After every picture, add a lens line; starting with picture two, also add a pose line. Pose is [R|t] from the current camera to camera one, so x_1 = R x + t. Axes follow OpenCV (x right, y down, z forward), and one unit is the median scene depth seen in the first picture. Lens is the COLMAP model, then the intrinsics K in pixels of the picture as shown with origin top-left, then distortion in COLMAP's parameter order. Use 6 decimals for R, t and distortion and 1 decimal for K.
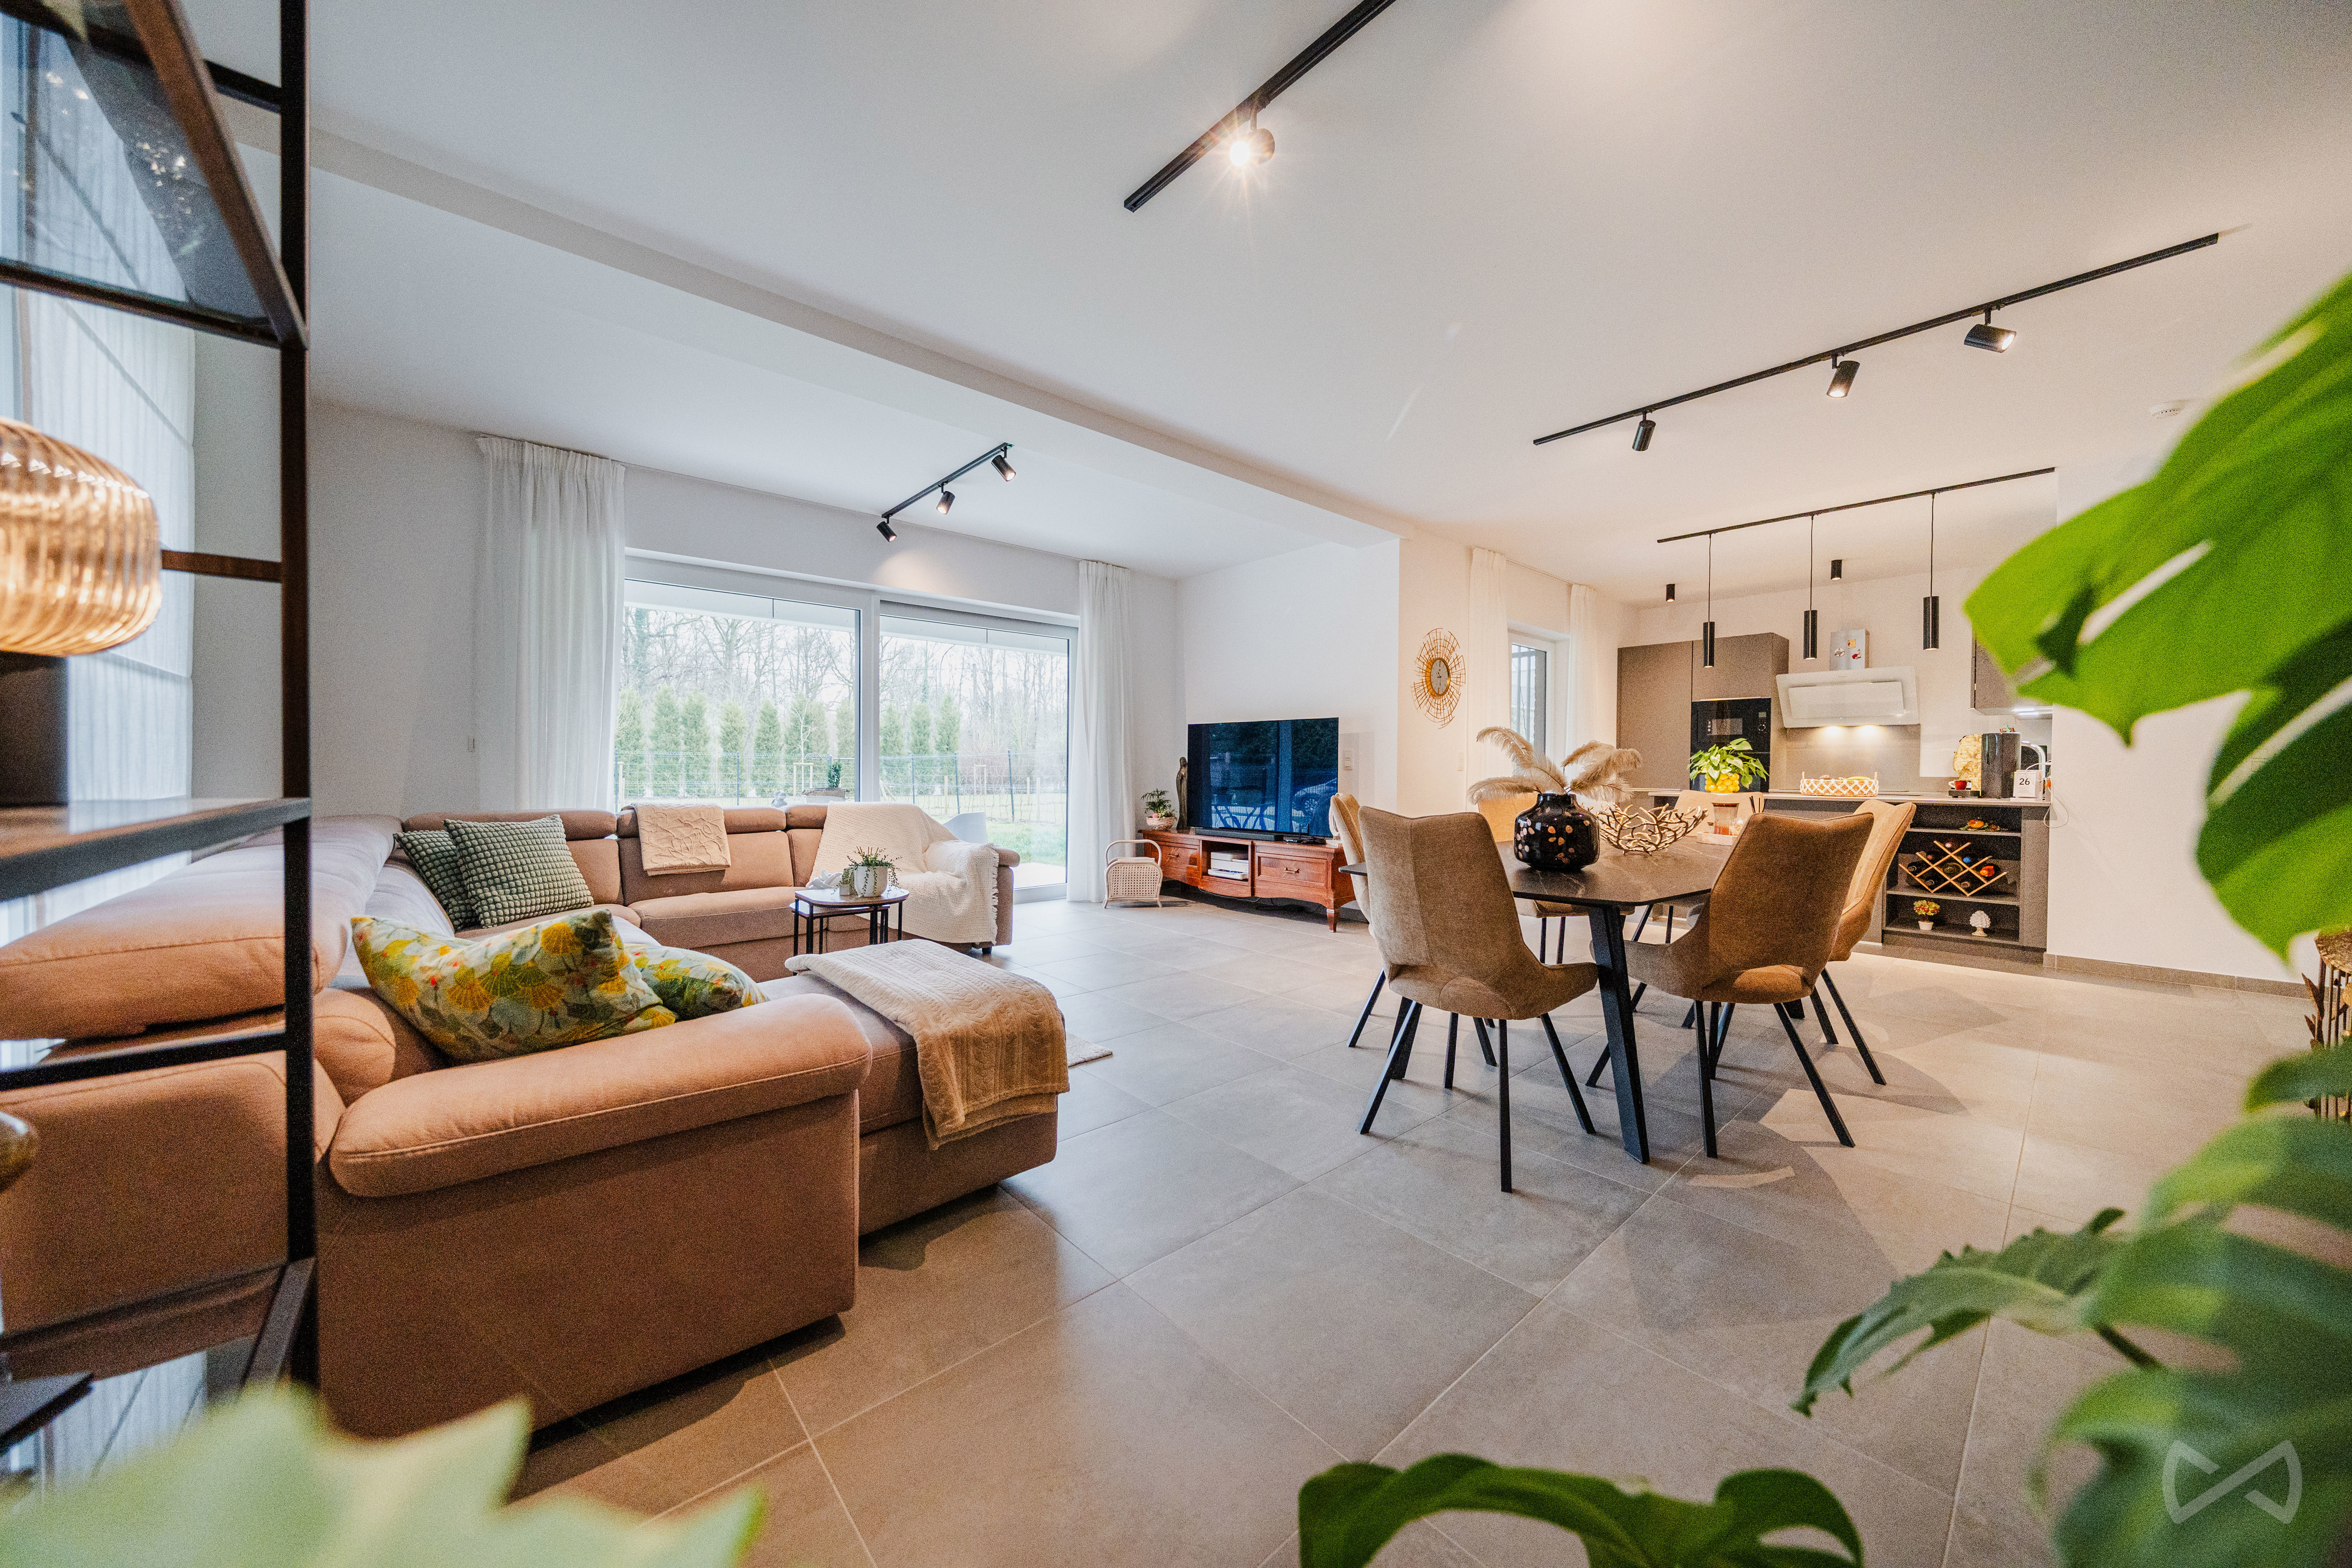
lens RADIAL K [[808.0, 0, 1186.5], [0, 808.0, 784.8], [0, 0, 1]] dist [-0.000928, -0.000203]
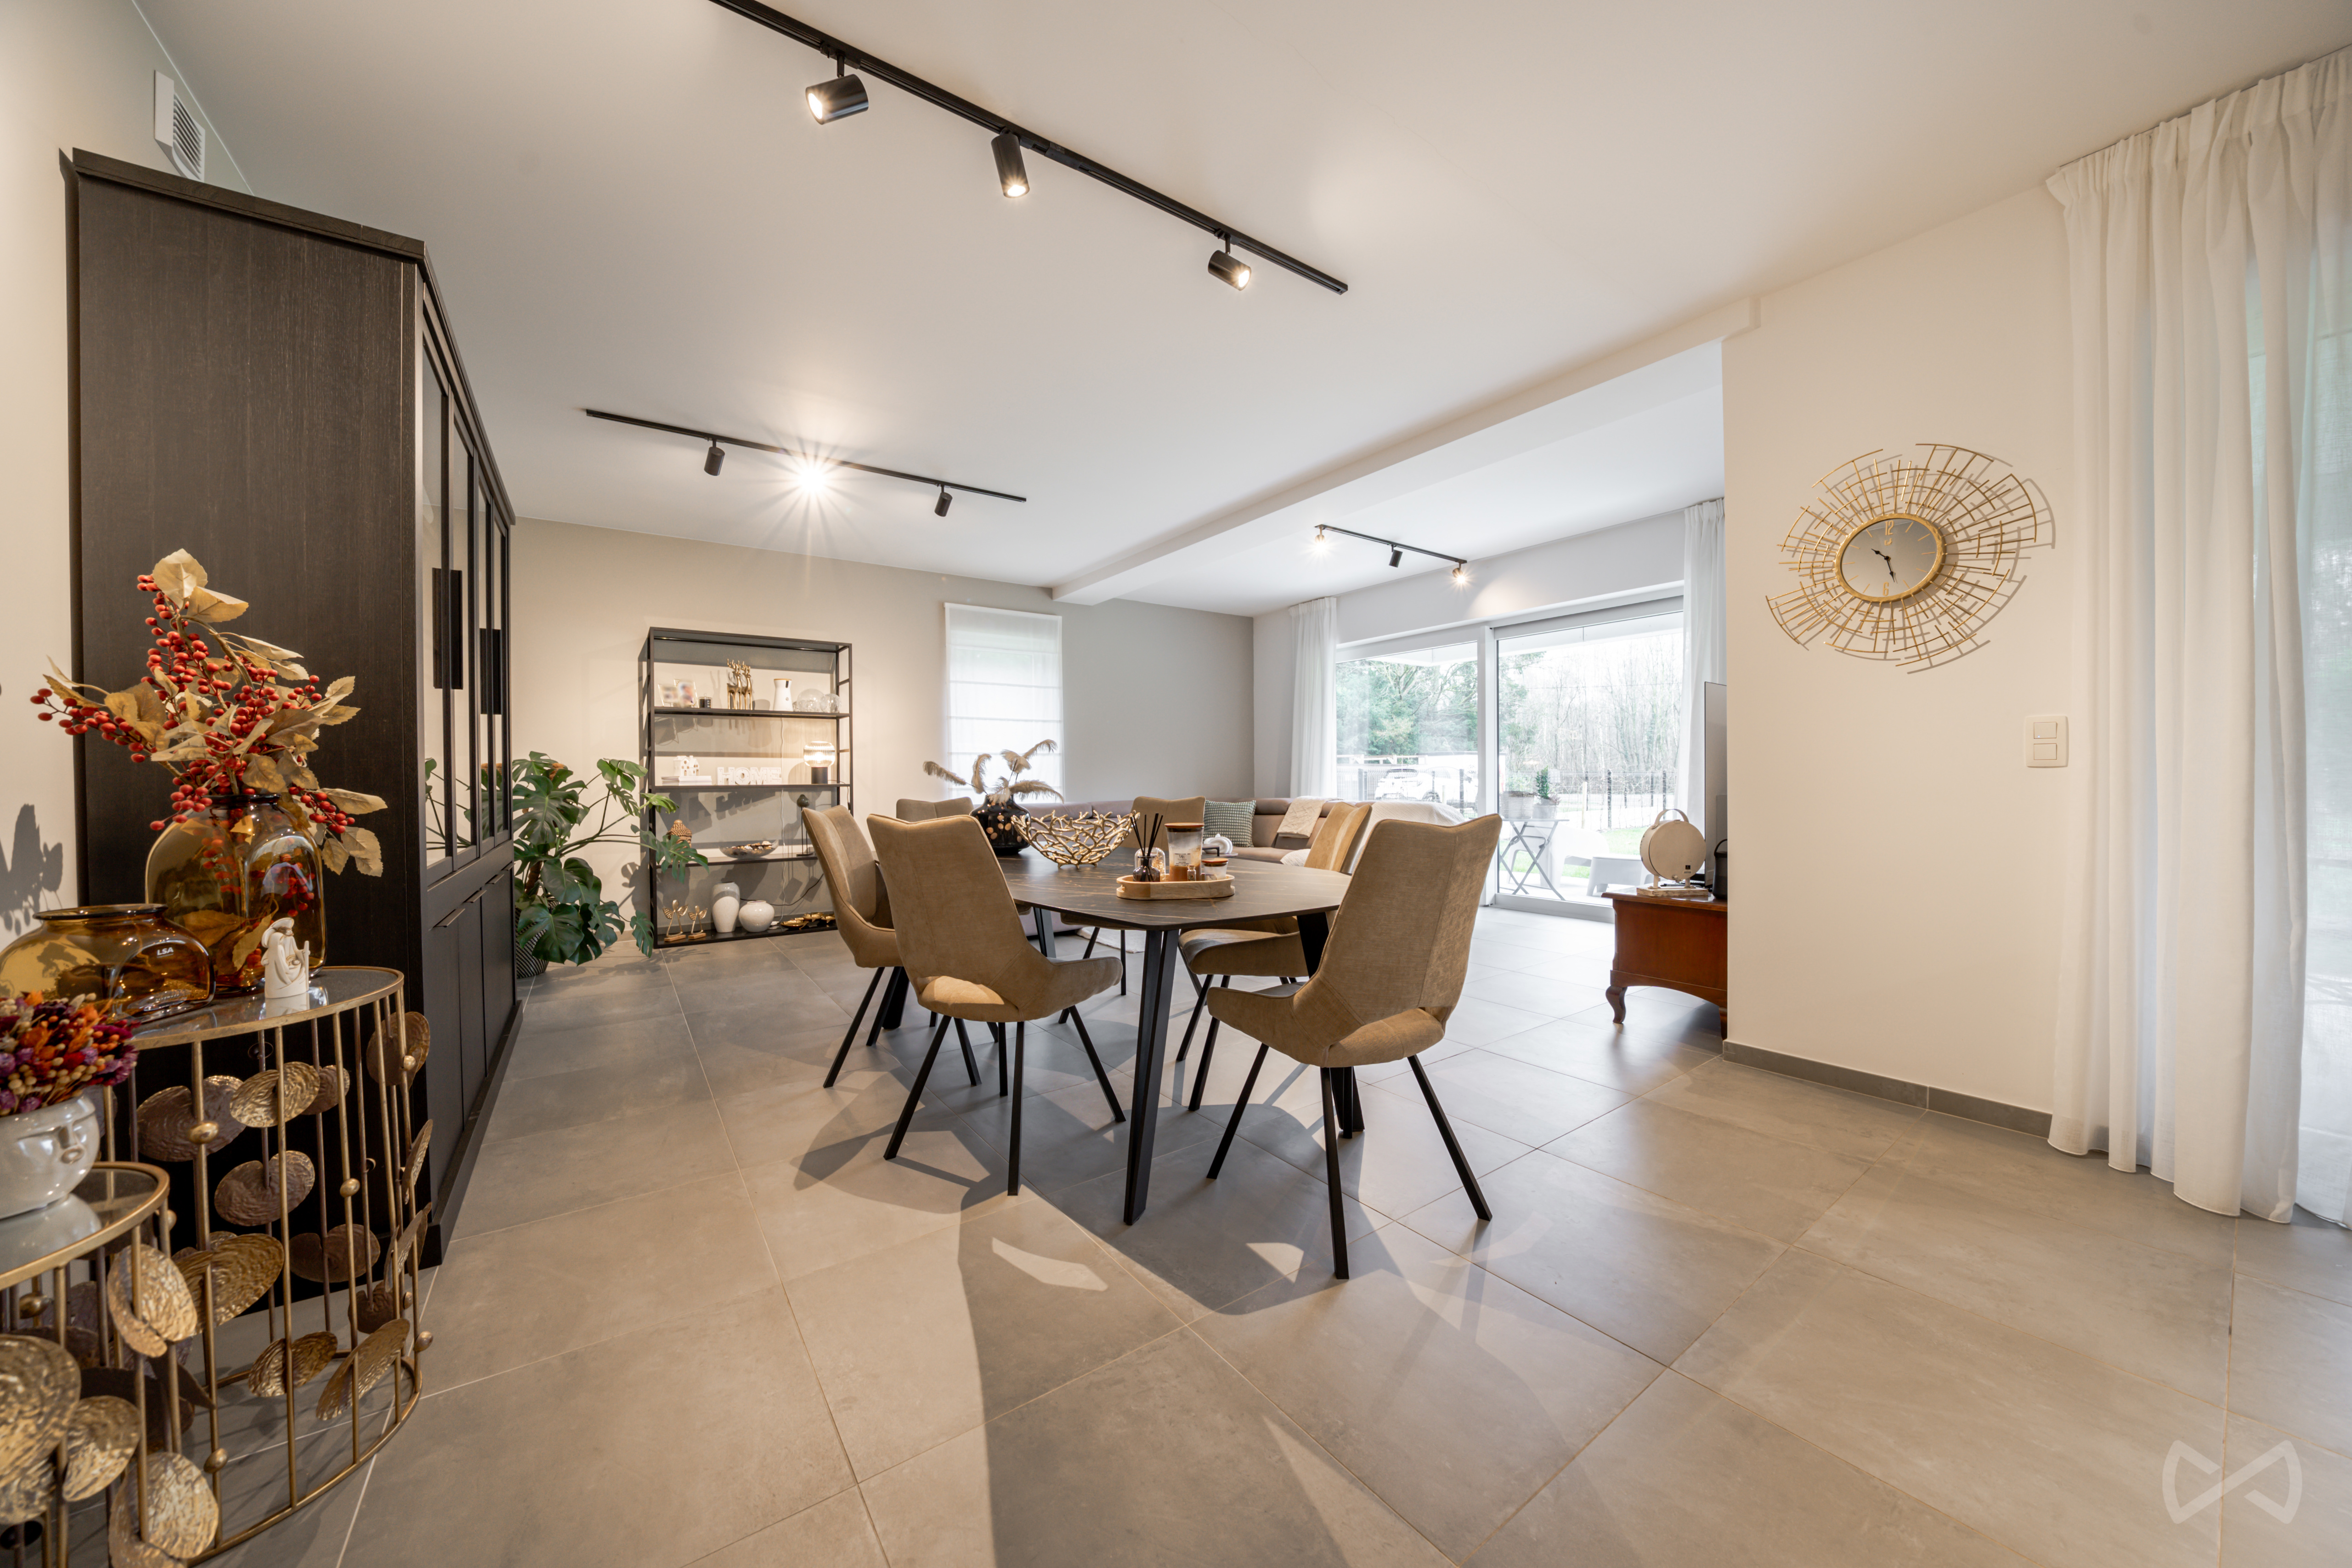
lens RADIAL K [[813.2, 0, 1182.6], [0, 813.2, 777.5], [0, 0, 1]] dist [-0.018646, 0.000165]
pose [[-0.103628, 0.002945, -0.994612, 1.787724], [-0.014180, 0.999890, 0.004438, -0.024609], [0.994515, 0.014563, -0.103575, 1.464169]]
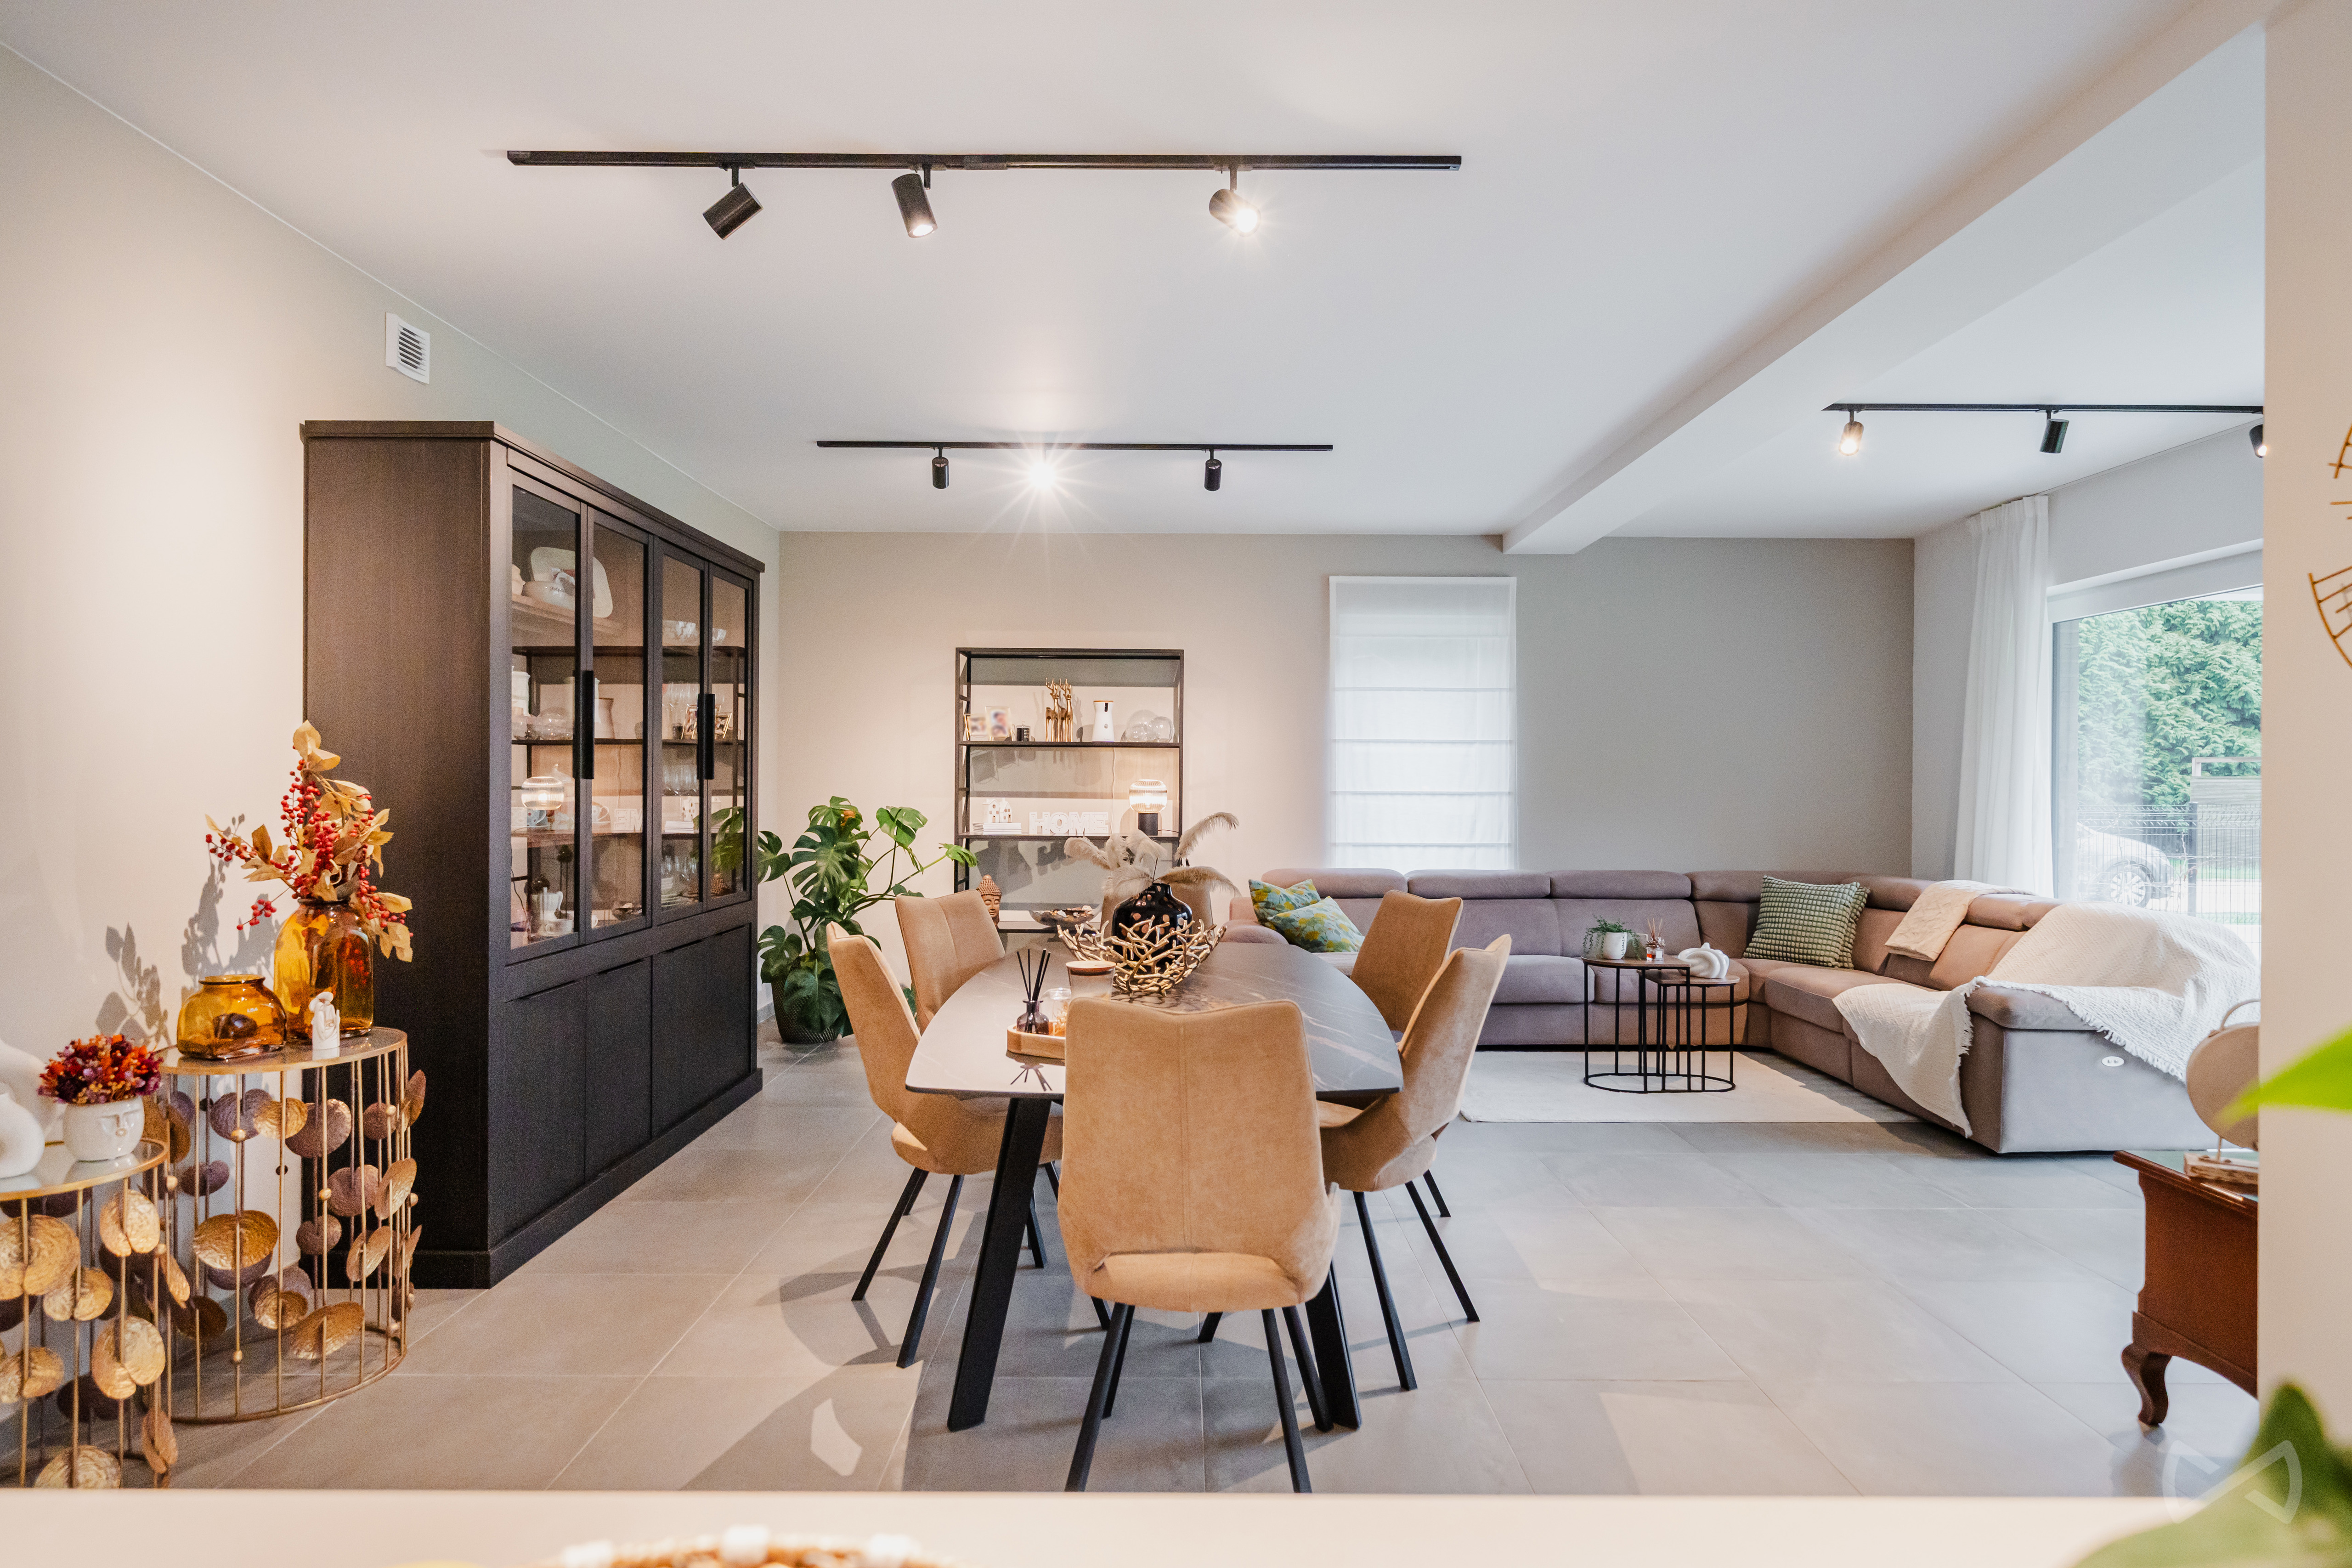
lens RADIAL K [[1336.6, 0, 1176.8], [0, 1336.6, 774.1], [0, 0, 1]] dist [-0.002640, -0.000825]
pose [[-0.665547, -0.007859, -0.746315, 1.727915], [-0.023348, 0.999674, 0.010295, -0.141955], [0.745991, 0.024277, -0.665514, 2.156553]]
